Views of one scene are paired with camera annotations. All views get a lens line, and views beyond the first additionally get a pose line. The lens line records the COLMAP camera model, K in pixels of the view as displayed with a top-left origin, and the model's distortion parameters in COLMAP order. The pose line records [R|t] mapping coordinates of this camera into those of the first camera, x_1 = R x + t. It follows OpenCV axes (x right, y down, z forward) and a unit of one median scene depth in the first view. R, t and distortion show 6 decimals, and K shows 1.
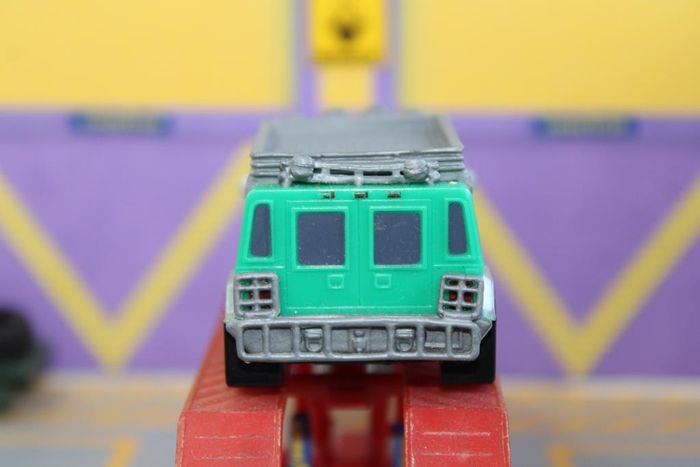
lens RADIAL K [[1705.2, 0, 350.0], [0, 1705.2, 233.5], [0, 0, 1]] dist [0.110374, 0.586750]
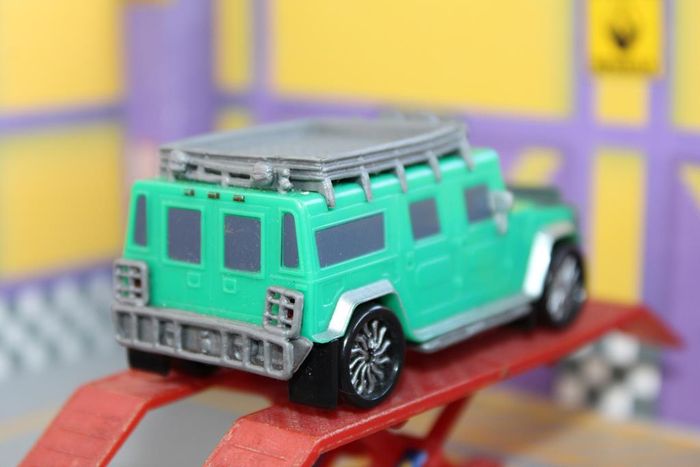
lens RADIAL K [[1705.2, 0, 350.0], [0, 1705.2, 233.5], [0, 0, 1]] dist [0.110374, 0.586750]
pose [[0.795040, 0.112158, -0.596098, 0.658451], [-0.112367, 0.992979, 0.036964, -0.045965], [0.596058, 0.037594, 0.802061, 0.252430]]
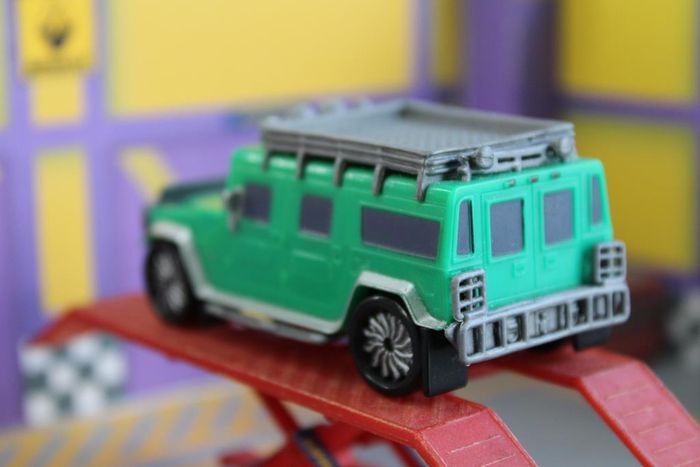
lens RADIAL K [[1705.2, 0, 350.0], [0, 1705.2, 233.5], [0, 0, 1]] dist [0.110374, 0.586750]
pose [[0.749573, -0.143262, 0.646232, -0.728709], [0.143448, 0.988254, 0.052697, -0.059368], [-0.646191, 0.053200, 0.761319, 0.301049]]
